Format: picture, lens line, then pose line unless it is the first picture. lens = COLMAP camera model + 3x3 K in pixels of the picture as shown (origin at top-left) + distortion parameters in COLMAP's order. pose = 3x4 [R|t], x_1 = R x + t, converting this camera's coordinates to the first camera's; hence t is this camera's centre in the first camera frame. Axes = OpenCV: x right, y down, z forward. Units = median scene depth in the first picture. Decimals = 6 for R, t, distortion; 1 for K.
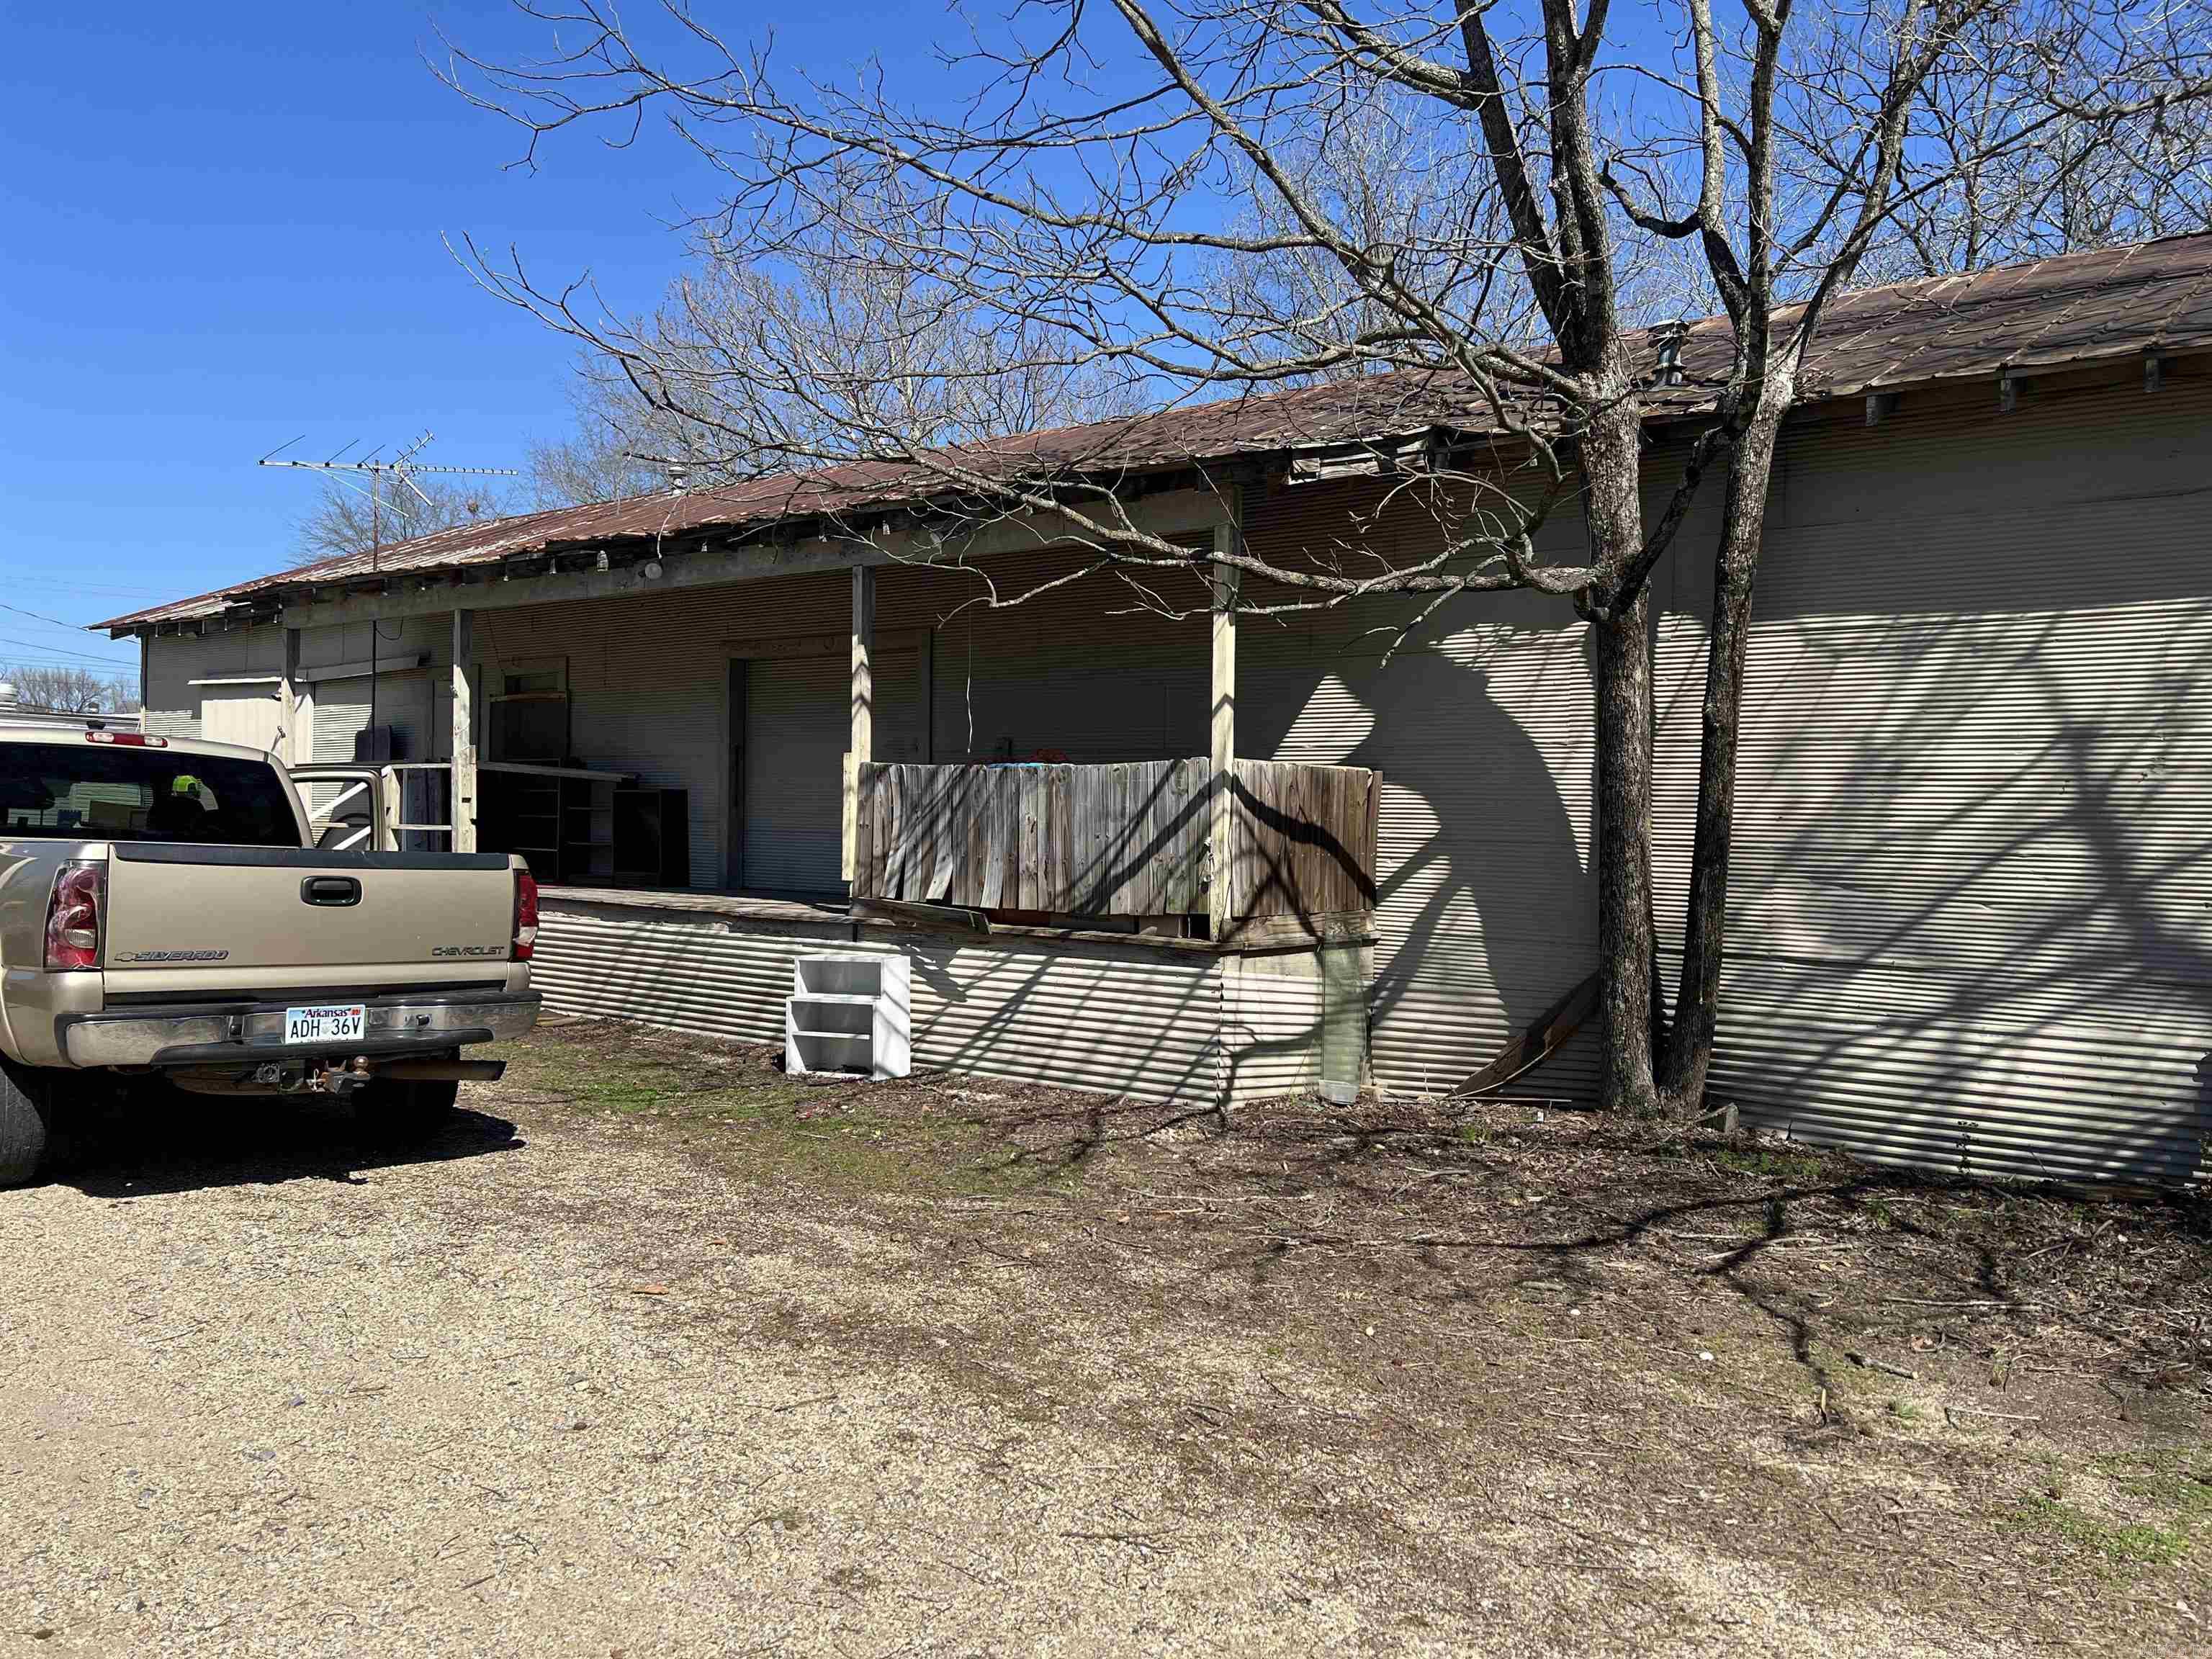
lens RADIAL K [[1651.0, 0, 1145.1], [0, 1651.0, 860.2], [0, 0, 1]] dist [0.058604, -0.062580]
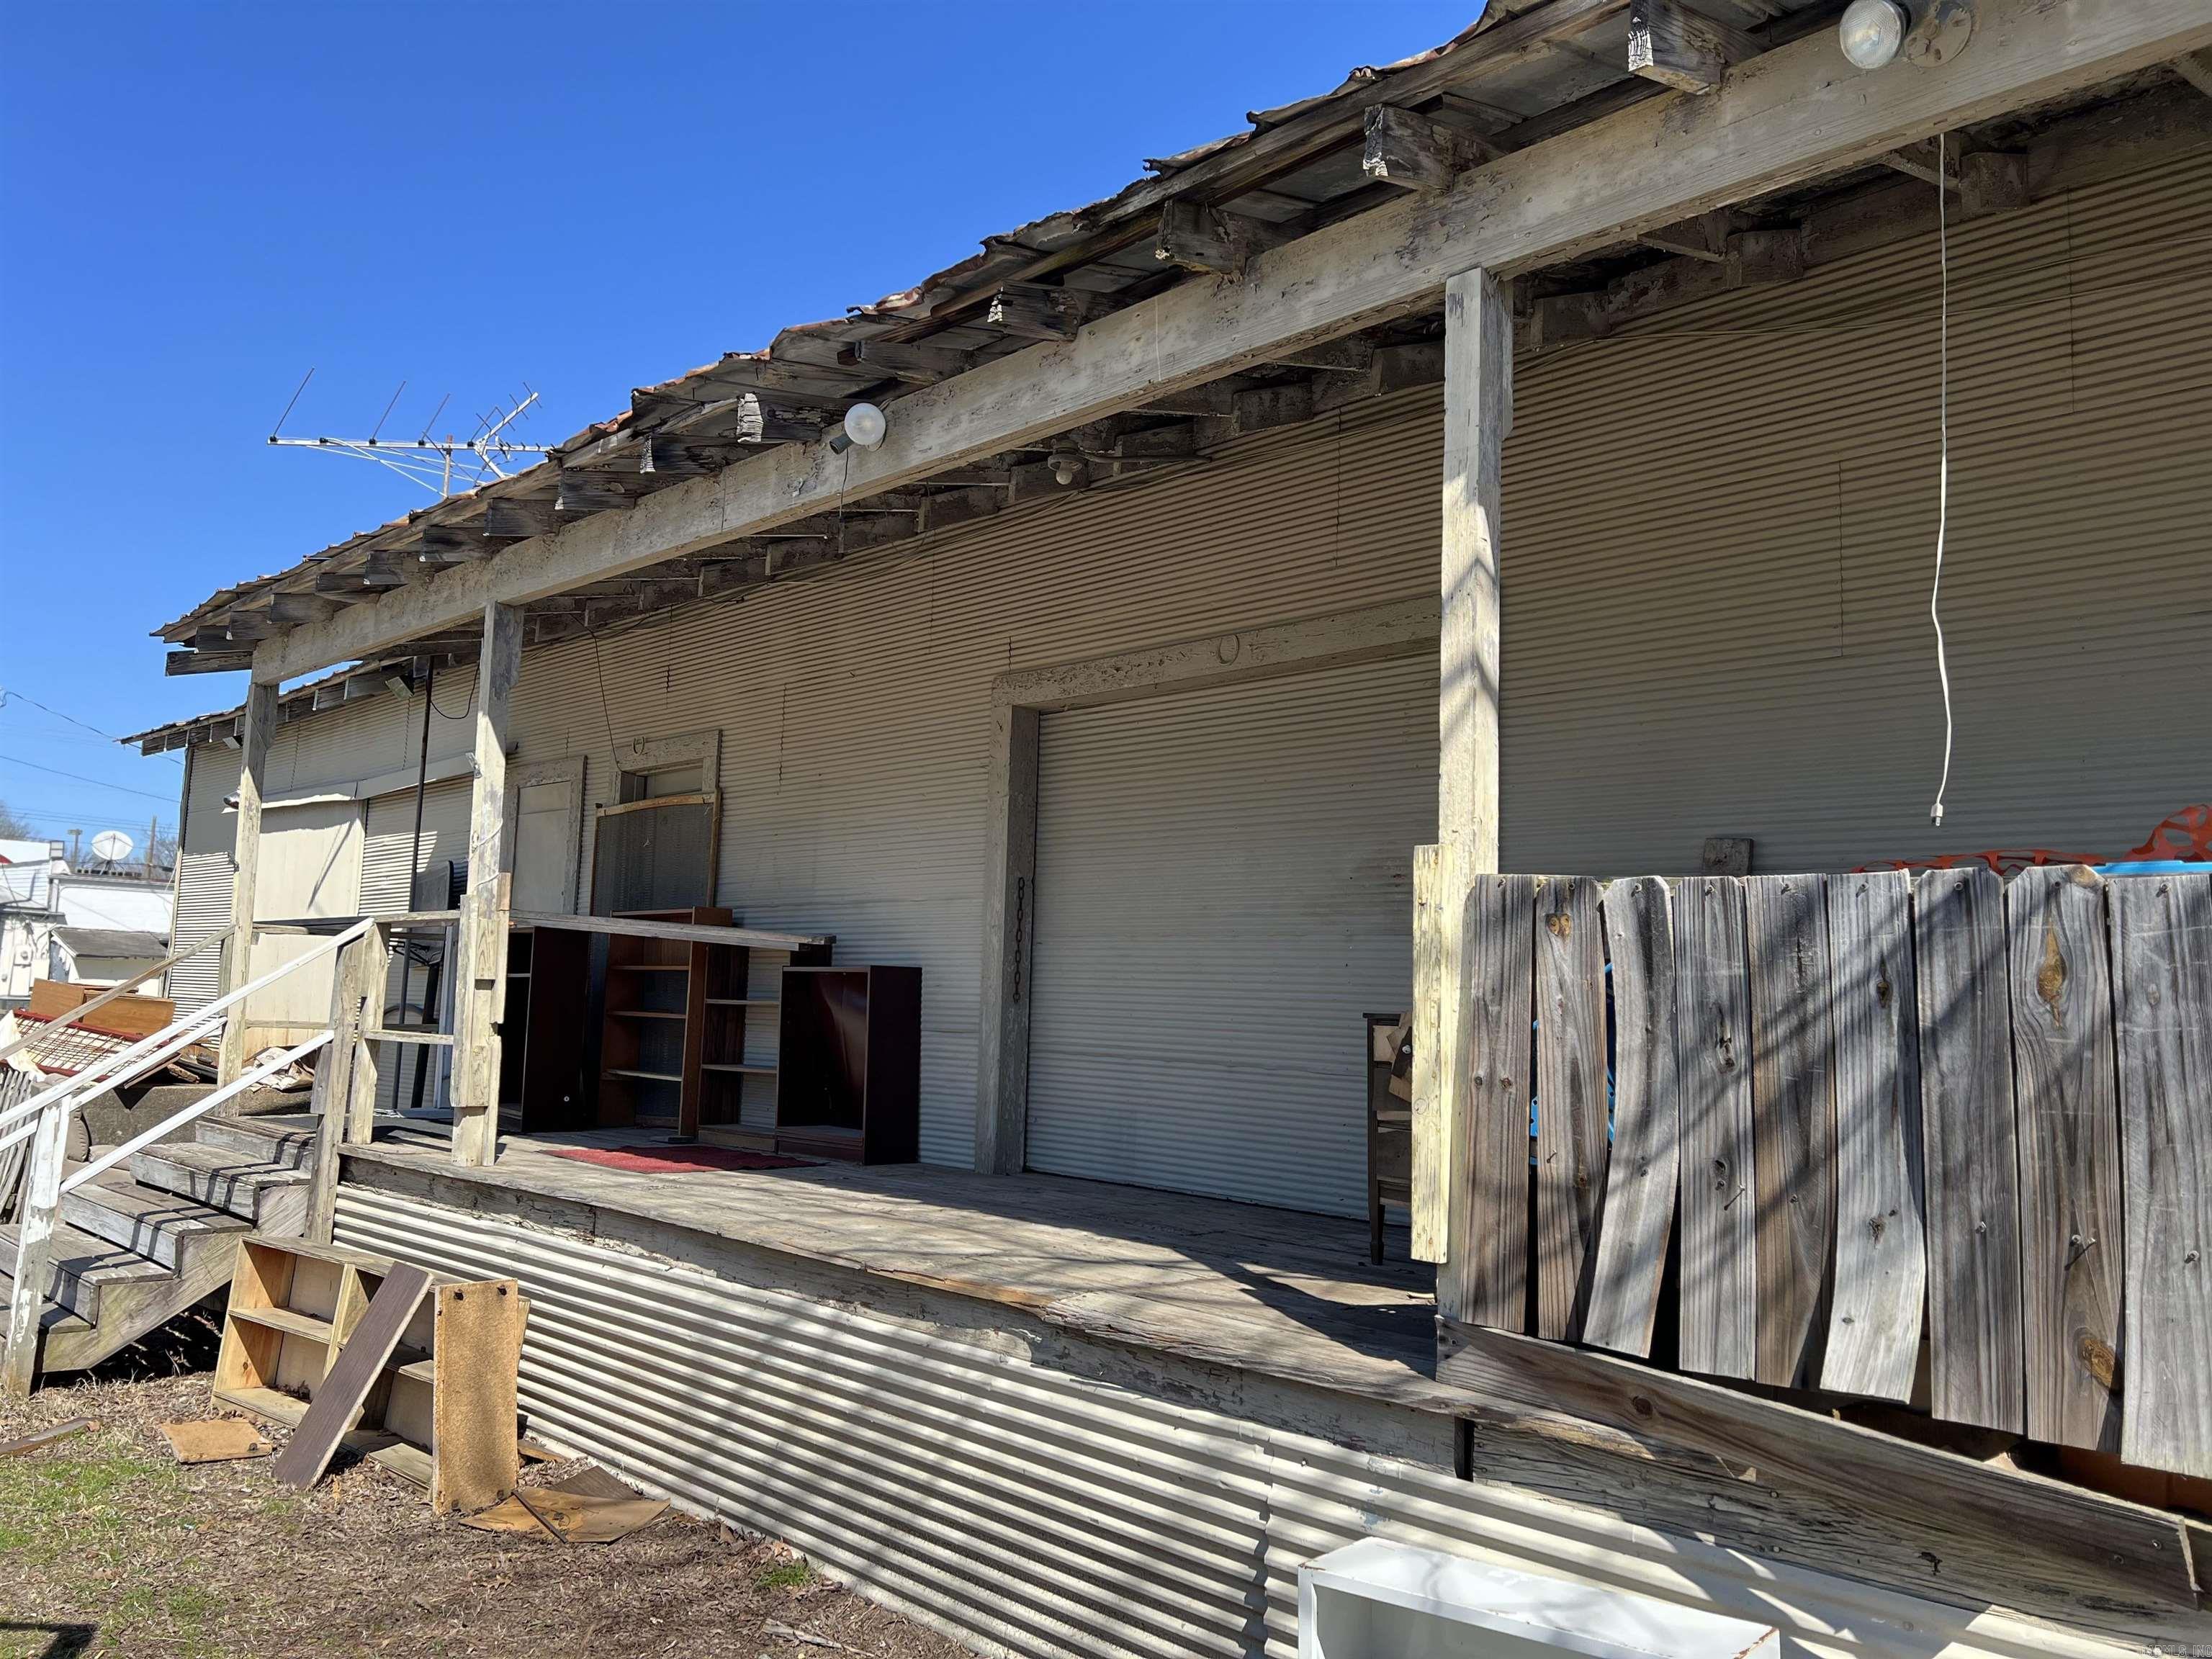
lens RADIAL K [[1651.0, 0, 1108.6], [0, 1651.0, 829.9], [0, 0, 1]] dist [0.058604, -0.062580]
pose [[0.988722, -0.004637, -0.149690, -0.191649], [-0.015143, 0.991303, -0.130727, -0.025073], [0.148995, 0.131519, 0.980053, 0.677909]]
